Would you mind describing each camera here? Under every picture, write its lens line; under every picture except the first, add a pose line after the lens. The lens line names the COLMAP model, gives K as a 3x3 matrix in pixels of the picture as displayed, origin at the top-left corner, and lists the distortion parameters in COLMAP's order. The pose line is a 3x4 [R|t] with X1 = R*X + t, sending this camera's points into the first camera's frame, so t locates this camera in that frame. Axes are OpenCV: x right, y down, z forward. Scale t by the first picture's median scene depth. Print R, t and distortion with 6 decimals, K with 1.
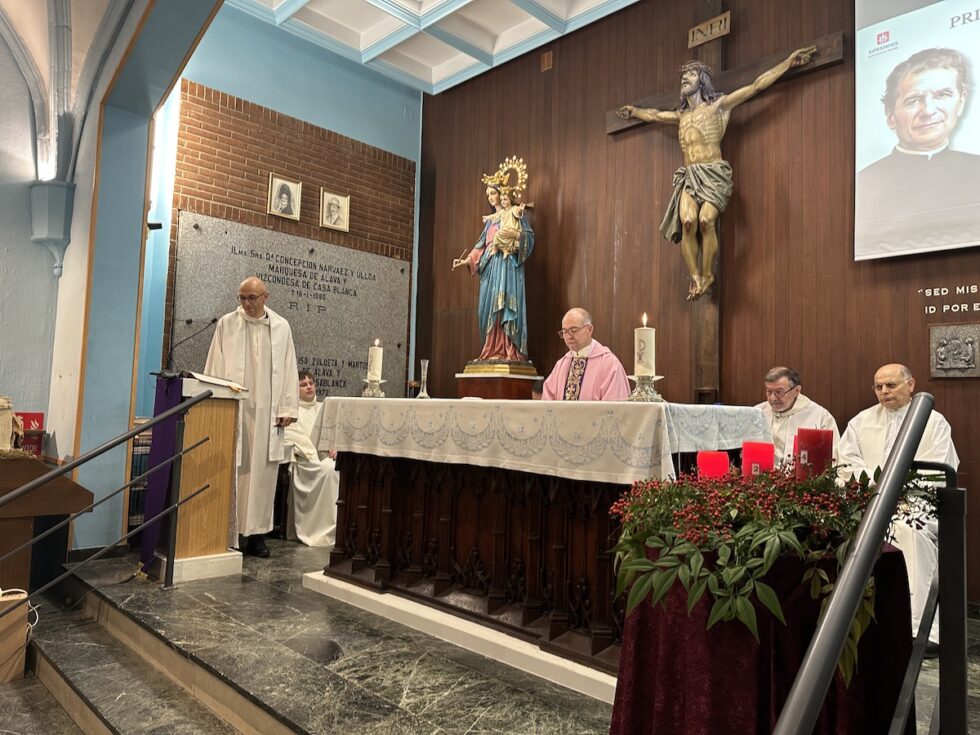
lens RADIAL K [[682.6, 0, 490.0], [0, 682.6, 367.5], [0, 0, 1]] dist [0.078184, -0.101968]
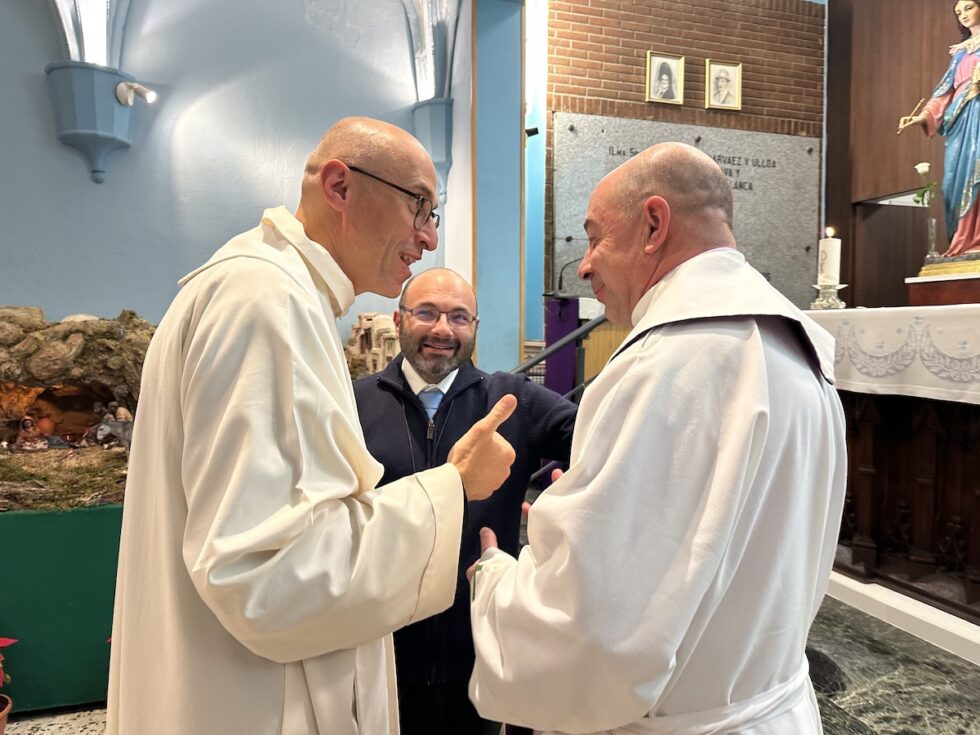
lens RADIAL K [[691.6, 0, 490.0], [0, 691.6, 367.5], [0, 0, 1]] dist [0.015673, -0.005565]
pose [[0.886458, -0.008664, -0.462728, -0.129867], [0.057807, 0.994068, 0.092129, 0.013797], [0.459184, -0.108417, 0.881700, 0.164005]]
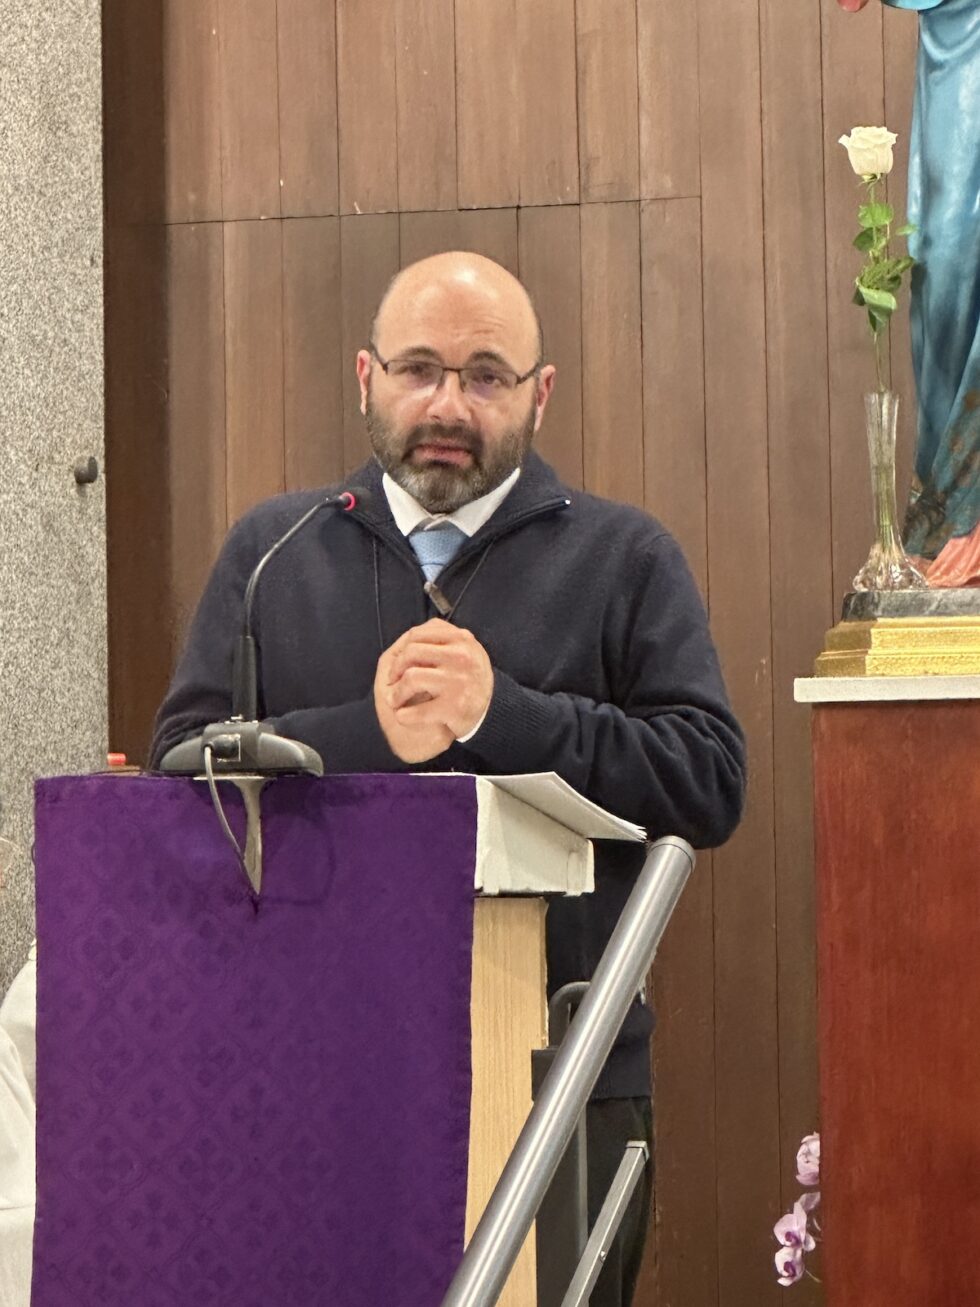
lens RADIAL K [[6389.8, 0, 490.0], [0, 6389.8, 653.5], [0, 0, 1]] dist [1.802700, -0.173535]
pose [[0.874926, -0.027692, 0.483464, -0.997181], [0.015591, 0.999457, 0.029033, -0.047460], [-0.484005, -0.017865, 0.874883, -0.226677]]
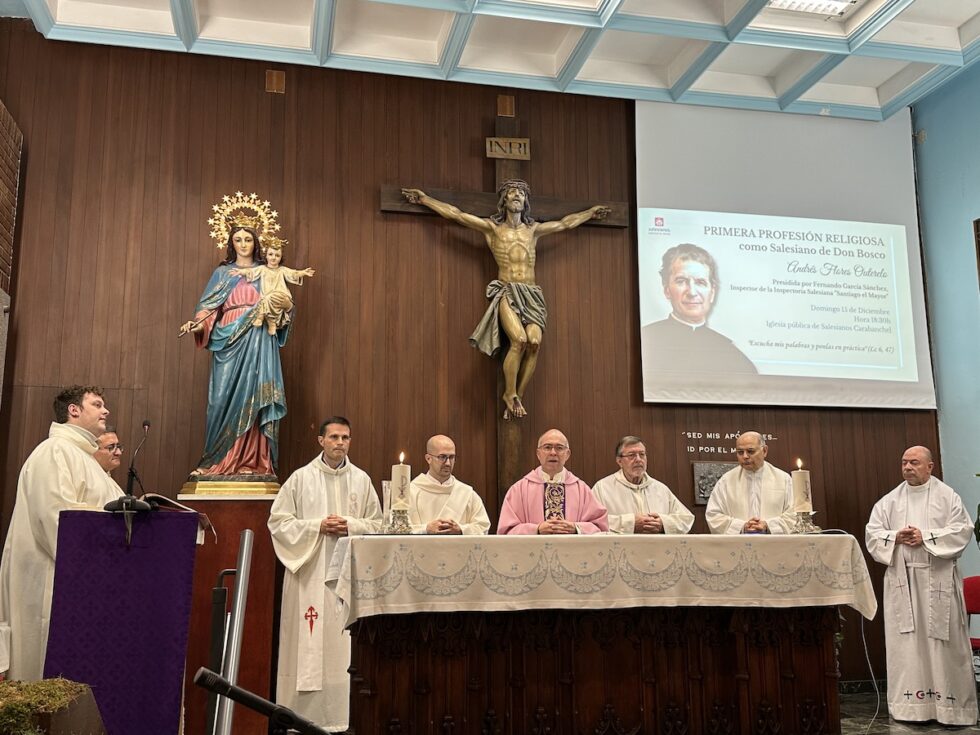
lens RADIAL K [[956.2, 0, 490.0], [0, 956.2, 367.5], [0, 0, 1]] dist [0.119277, -0.021558]
pose [[0.534310, 0.113347, 0.837655, -0.877154], [-0.028689, 0.992830, -0.116045, -0.015159], [-0.844802, 0.037972, 0.533731, 0.318831]]
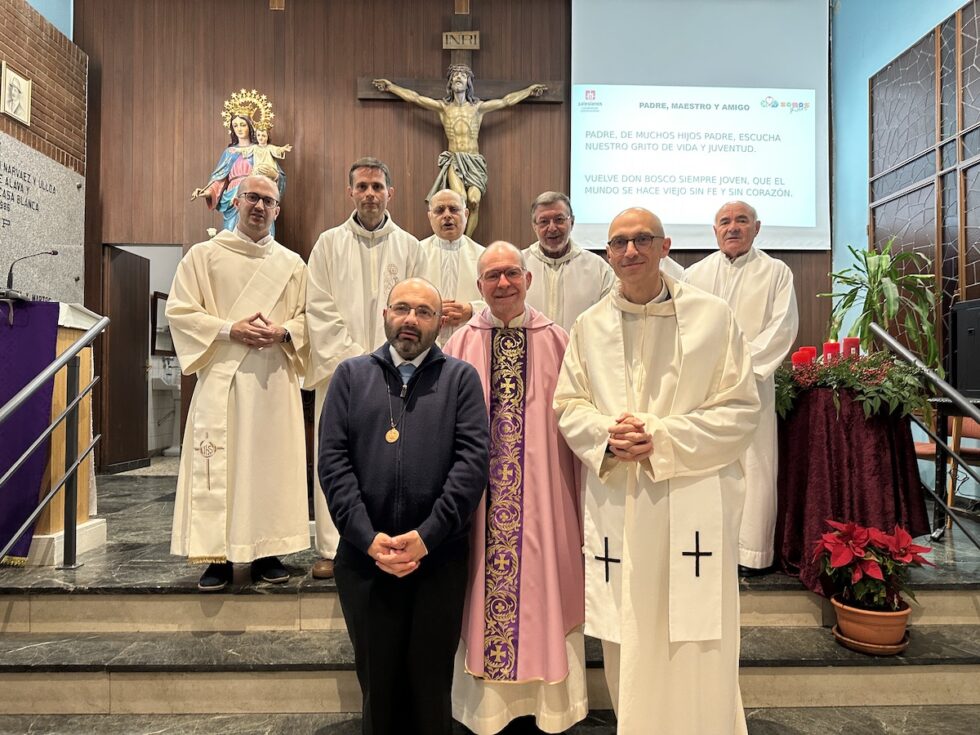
lens RADIAL K [[703.4, 0, 477.1], [0, 703.4, 378.6], [0, 0, 1]] dist [0.047286, -0.060591]
pose [[0.689436, -0.020843, 0.724047, -0.616169], [-0.029273, 0.997968, 0.056602, 0.035946], [-0.723755, -0.060219, 0.687424, 0.098027]]
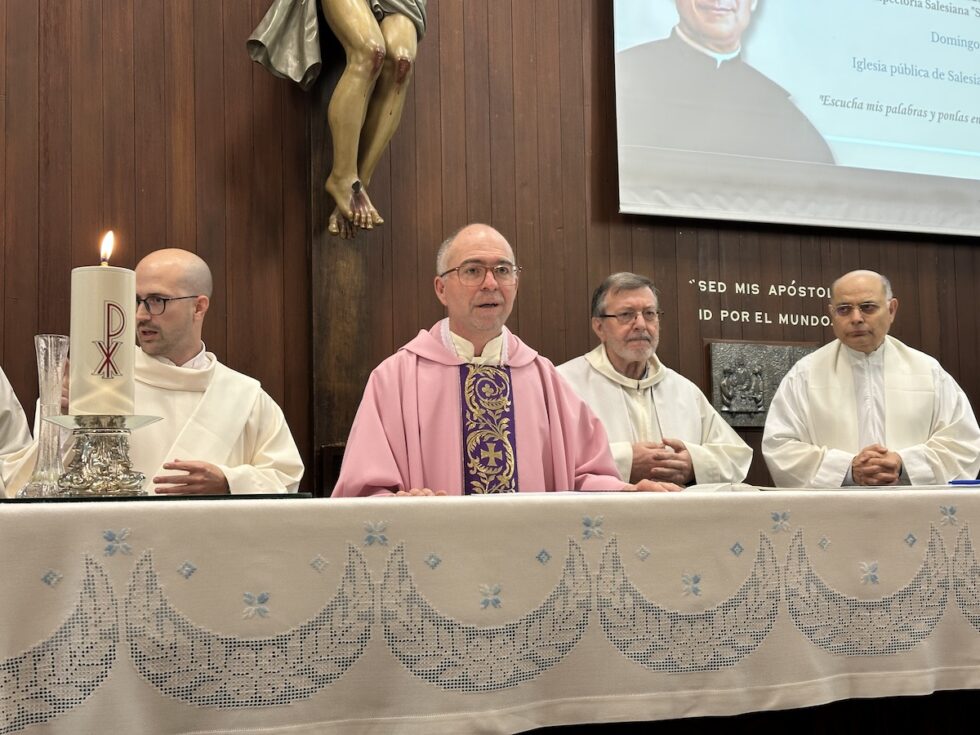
lens RADIAL K [[1380.3, 0, 490.0], [0, 1380.3, 367.5], [0, 0, 1]] dist [0.133034, -0.071150]
pose [[0.350364, 0.047552, 0.935406, -0.477870], [-0.030197, 0.998765, -0.039462, 0.013912], [-0.936127, -0.014421, 0.351367, 0.639099]]
